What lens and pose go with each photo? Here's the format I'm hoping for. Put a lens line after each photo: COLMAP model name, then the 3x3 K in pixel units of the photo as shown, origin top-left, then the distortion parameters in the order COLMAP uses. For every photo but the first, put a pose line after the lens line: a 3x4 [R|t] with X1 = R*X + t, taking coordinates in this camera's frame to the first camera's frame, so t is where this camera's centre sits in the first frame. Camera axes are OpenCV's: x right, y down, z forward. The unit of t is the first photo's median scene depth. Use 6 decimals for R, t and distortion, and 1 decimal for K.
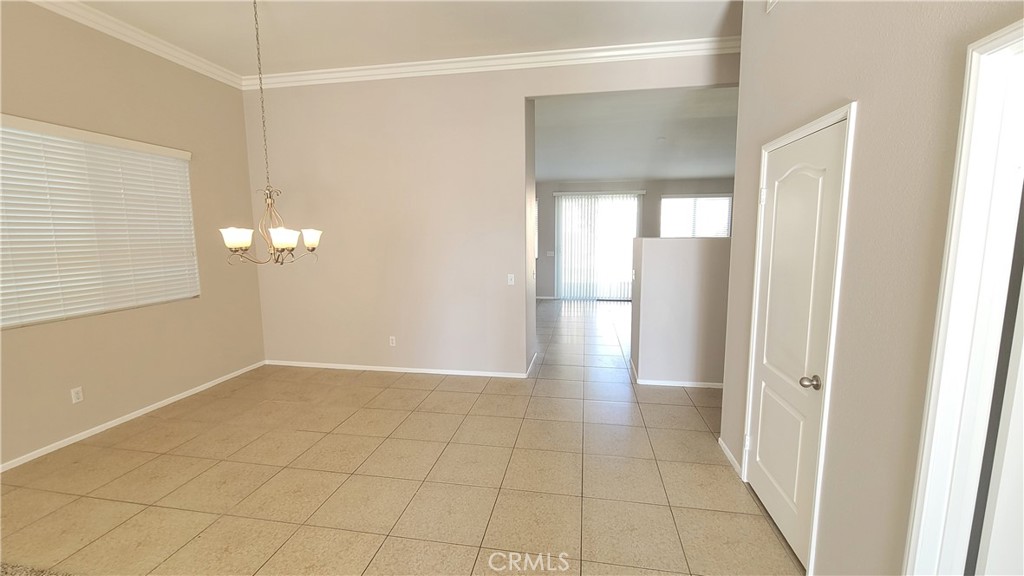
lens RADIAL K [[421.2, 0, 511.6], [0, 421.2, 284.1], [0, 0, 1]] dist [0.000301, -0.001242]
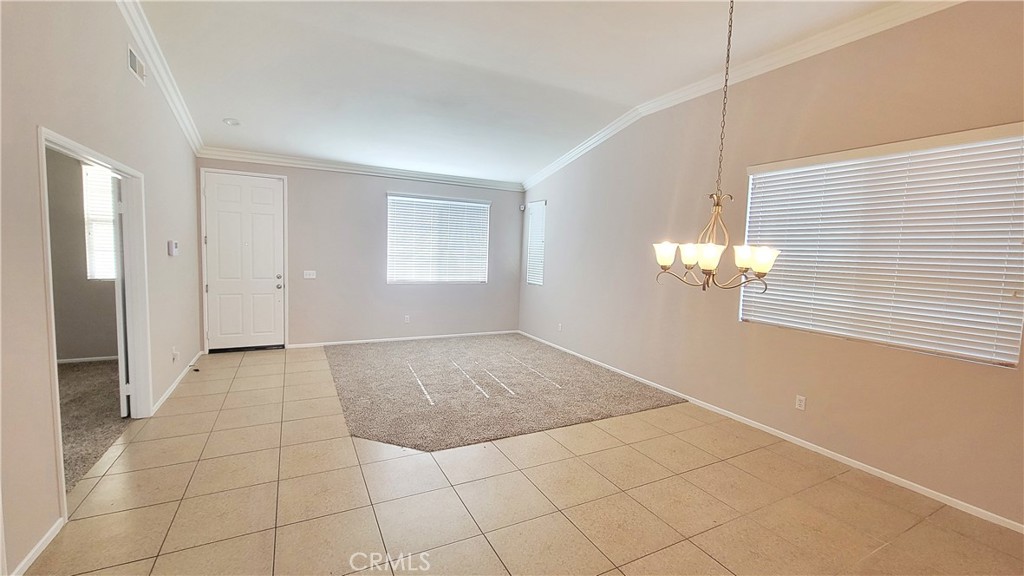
lens RADIAL K [[421.2, 0, 509.9], [0, 421.2, 288.3], [0, 0, 1]] dist [0.000301, -0.001242]
pose [[-0.793654, 0.033386, -0.607452, 0.145648], [-0.102610, 0.976842, 0.187751, -0.105500], [0.599653, 0.211340, -0.771849, 0.920423]]
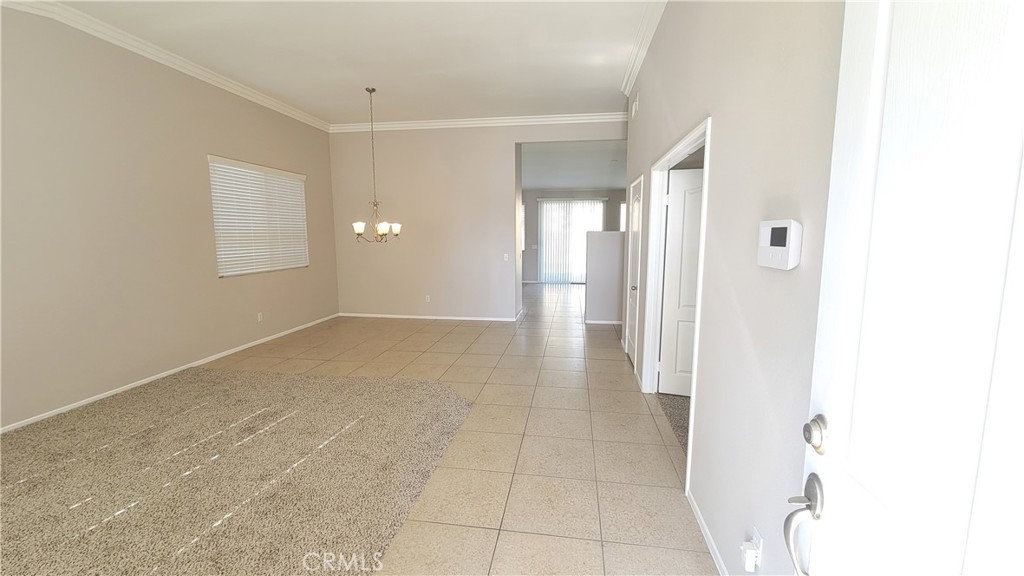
lens RADIAL K [[421.2, 0, 514.6], [0, 421.2, 286.1], [0, 0, 1]] dist [0.000301, -0.001242]
pose [[0.999367, 0.000942, 0.035572, -0.024391], [-0.001096, 0.999990, 0.004326, 0.087002], [-0.035567, -0.004362, 0.999358, -0.554208]]
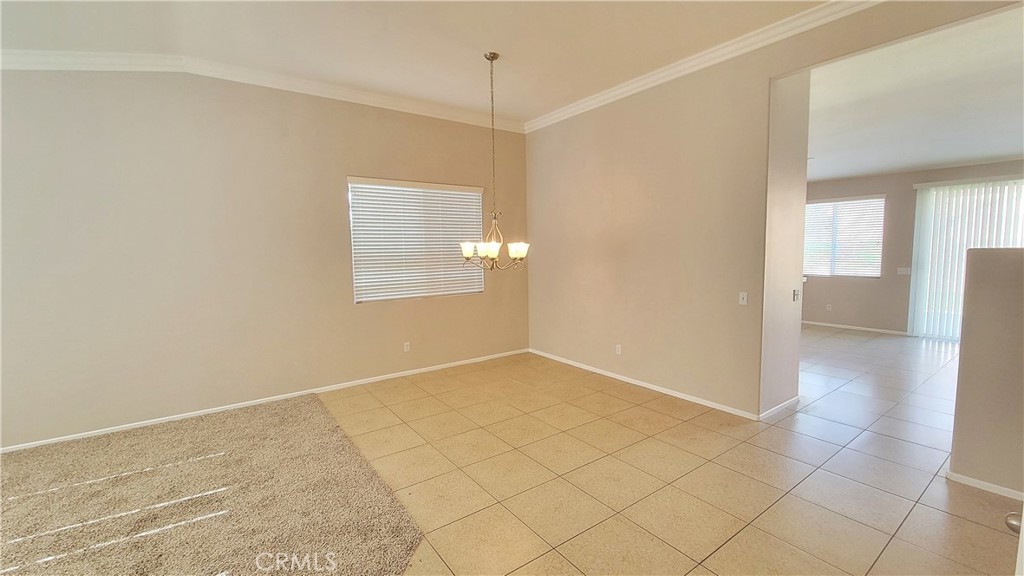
lens RADIAL K [[421.2, 0, 507.6], [0, 421.2, 286.4], [0, 0, 1]] dist [0.000301, -0.001242]
pose [[0.713076, 0.060301, -0.698489, 0.245549], [-0.073718, 0.997220, 0.010833, -0.009526], [0.697201, 0.043766, 0.715539, 0.070645]]
